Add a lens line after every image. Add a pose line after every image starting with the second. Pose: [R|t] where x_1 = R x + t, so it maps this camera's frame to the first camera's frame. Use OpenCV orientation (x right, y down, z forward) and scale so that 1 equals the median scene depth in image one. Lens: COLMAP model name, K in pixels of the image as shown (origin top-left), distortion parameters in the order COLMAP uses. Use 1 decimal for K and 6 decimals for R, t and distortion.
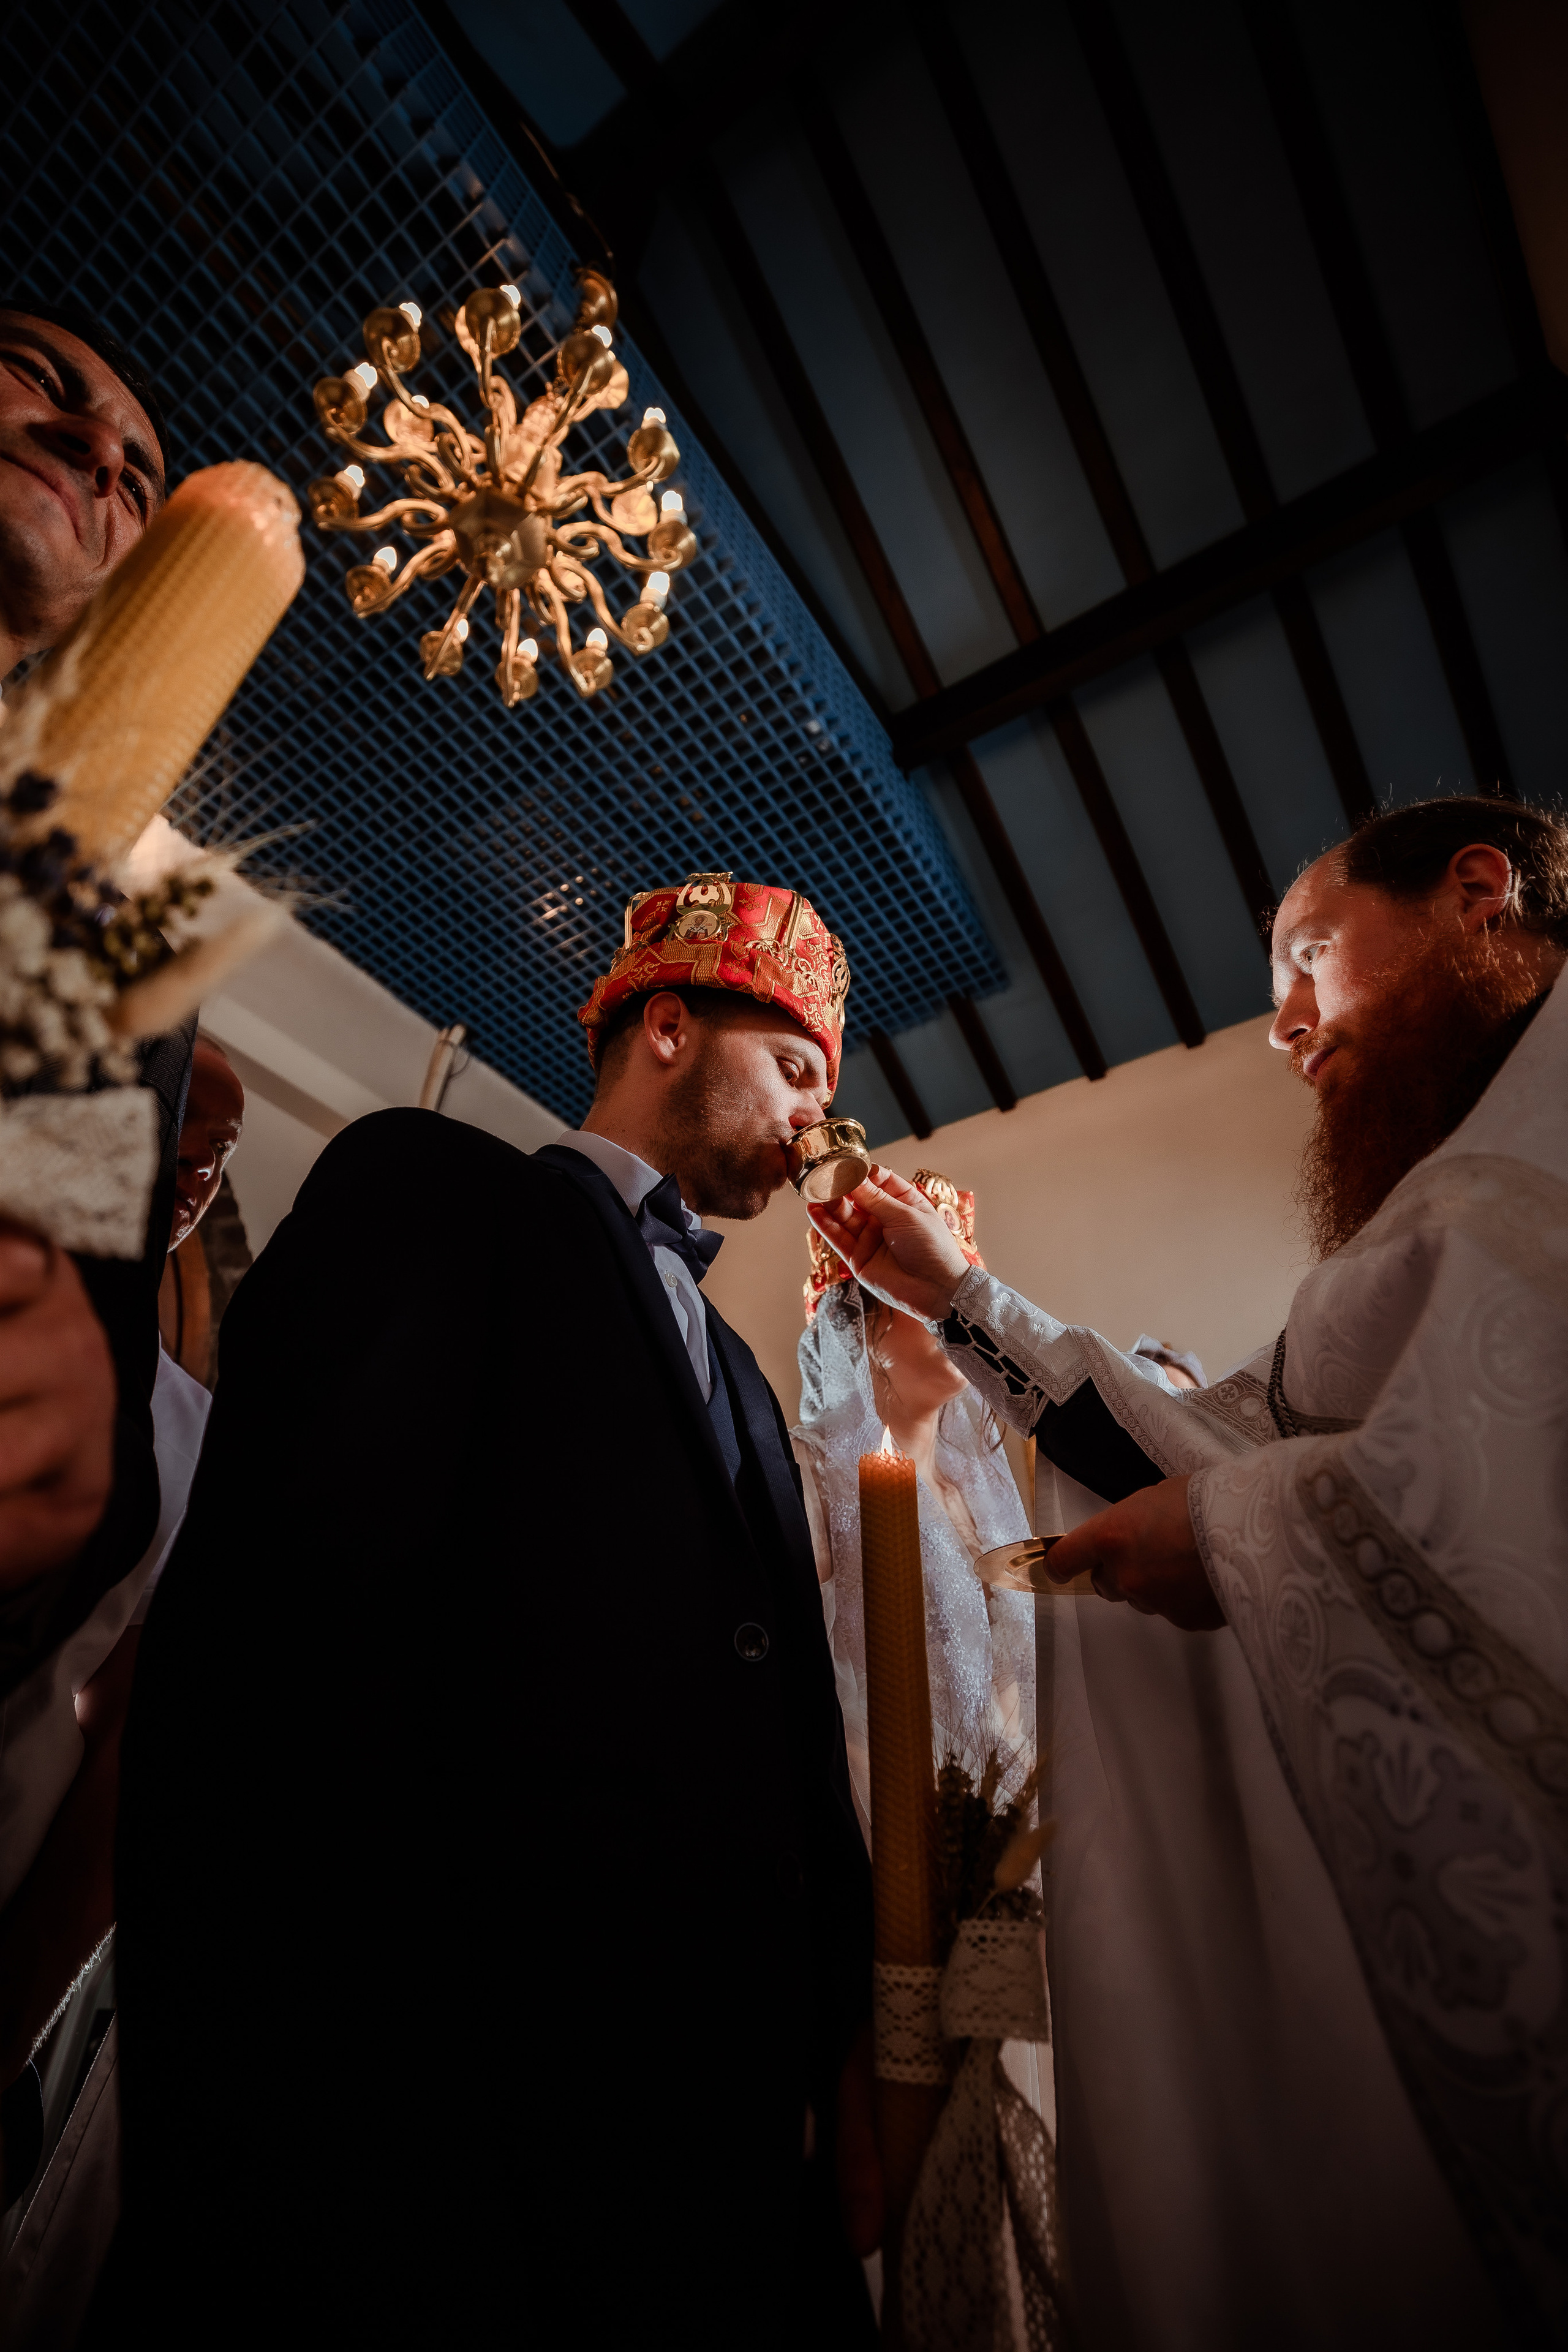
lens RADIAL K [[1077.8, 0, 784.0], [0, 1077.8, 1176.0], [0, 0, 1]] dist [-0.001535, -0.000053]
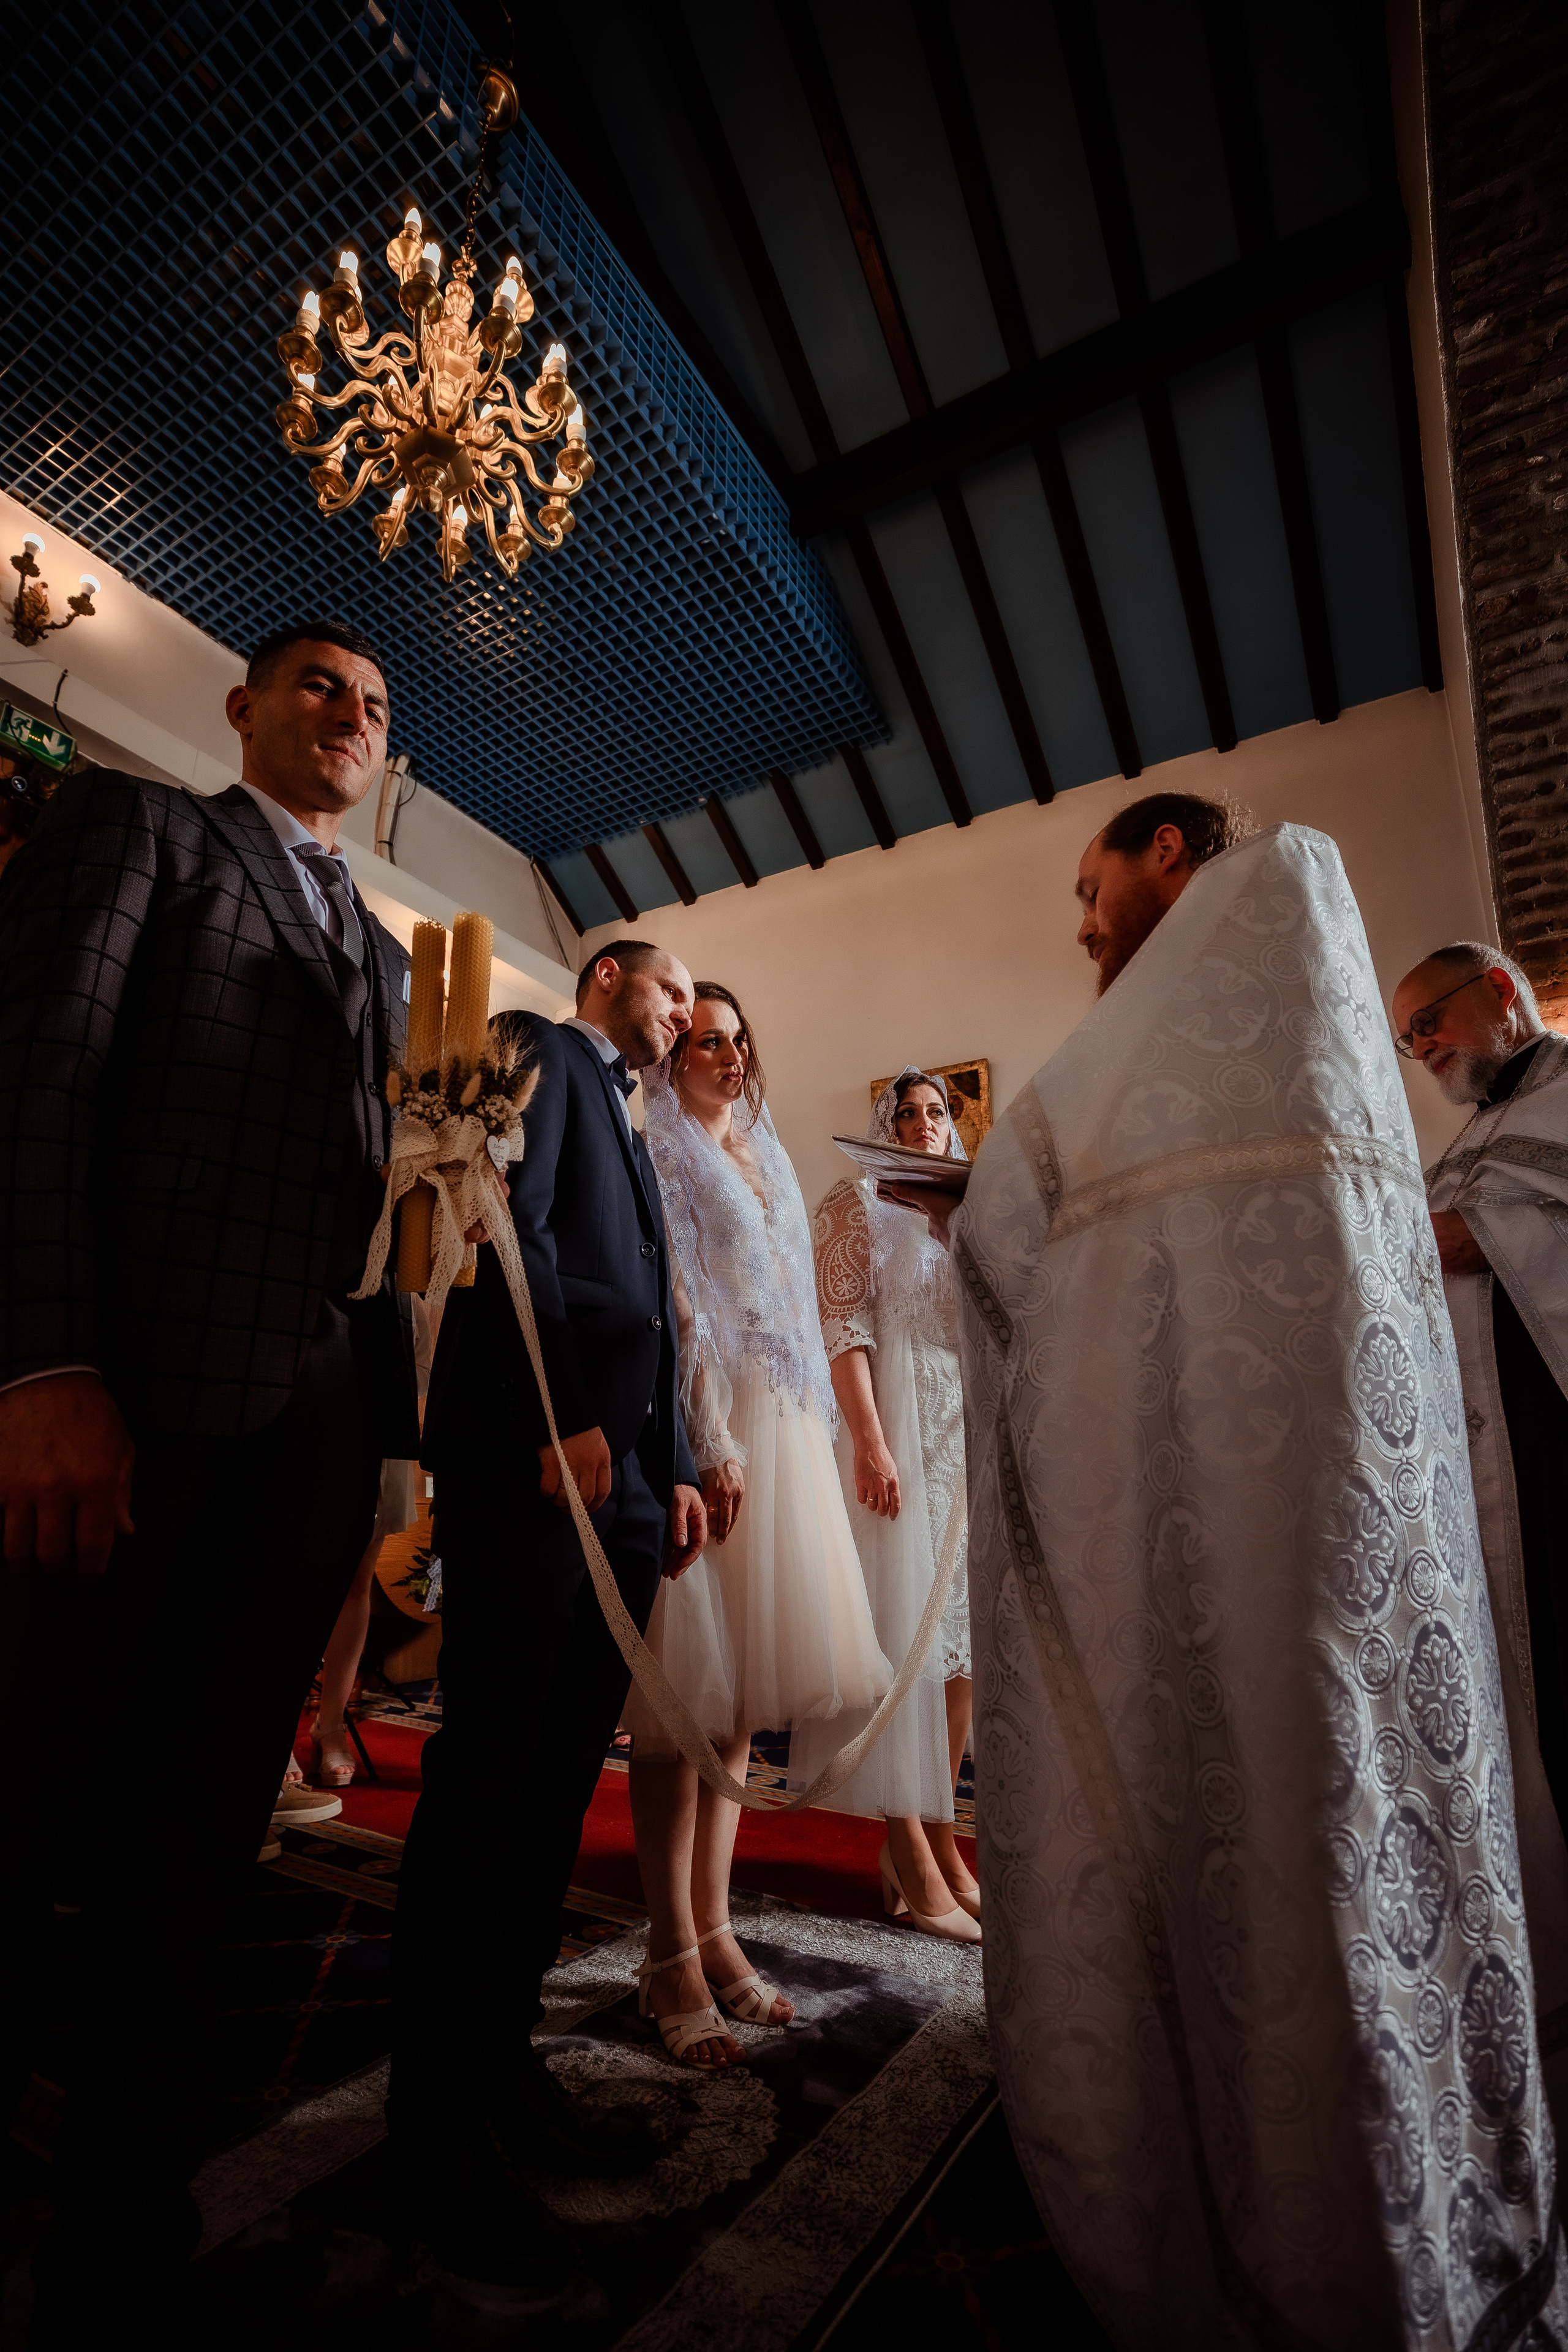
lens RADIAL K [[1077.8, 0, 784.0], [0, 1077.8, 1176.0], [0, 0, 1]] dist [-0.001535, -0.000053]
pose [[0.998183, 0.022912, 0.055727, 0.050354], [-0.040036, 0.943397, 0.329240, -0.133533], [-0.045029, -0.330873, 0.942600, -0.267391]]
